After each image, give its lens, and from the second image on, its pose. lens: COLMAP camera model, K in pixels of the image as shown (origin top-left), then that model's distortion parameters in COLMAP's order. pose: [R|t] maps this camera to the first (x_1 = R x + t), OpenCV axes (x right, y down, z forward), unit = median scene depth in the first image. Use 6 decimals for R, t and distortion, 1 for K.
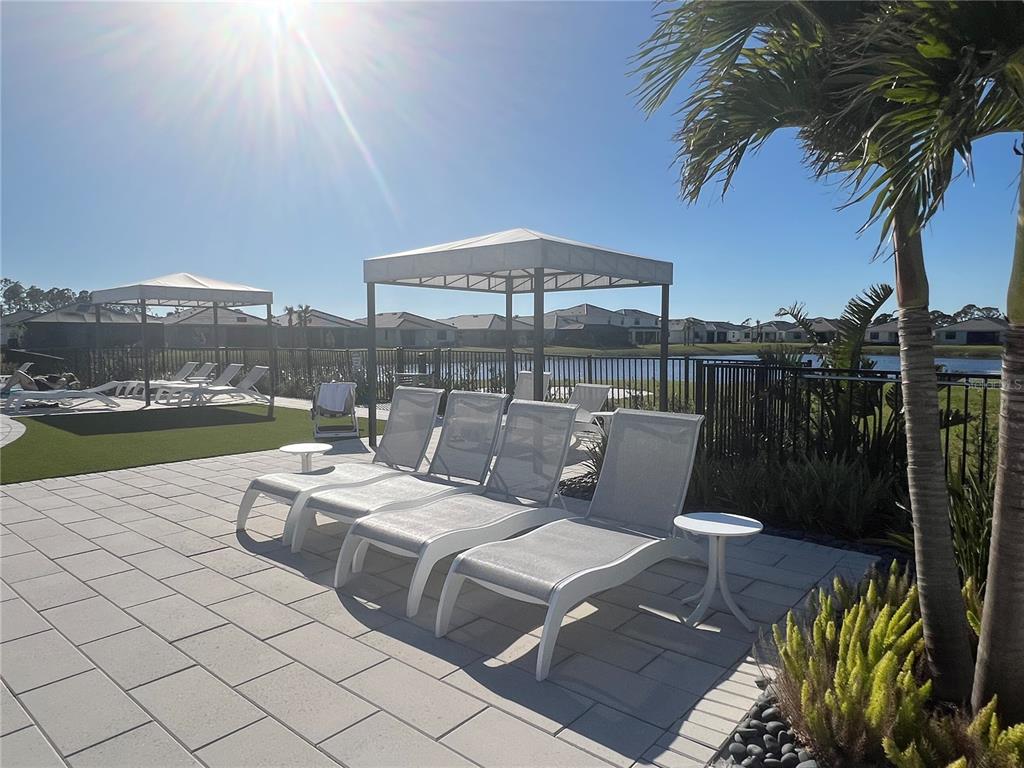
lens RADIAL K [[642.3, 0, 511.4], [0, 642.3, 383.2], [0, 0, 1]] dist [-0.003327, -0.000270]
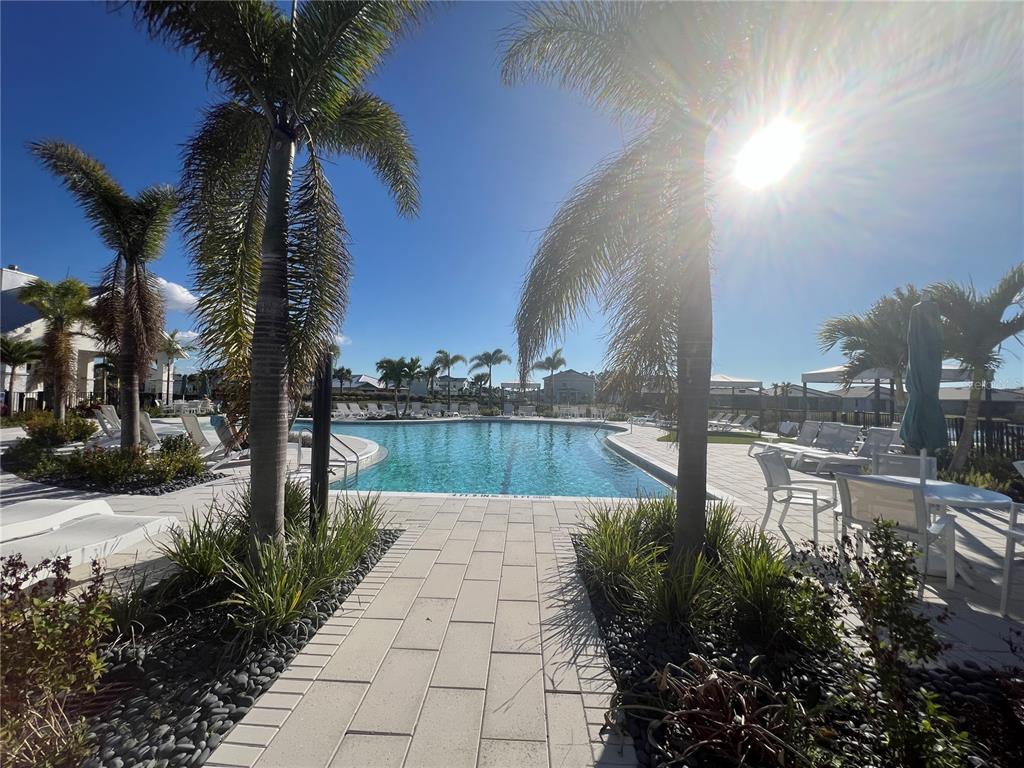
lens RADIAL K [[410.4, 0, 509.6], [0, 410.4, 384.9], [0, 0, 1]] dist [-0.001070, 0.000200]
pose [[0.614860, -0.011009, -0.788559, 0.086526], [-0.076650, 0.994334, -0.073648, 0.014339], [0.784902, 0.105726, 0.610533, -0.226208]]
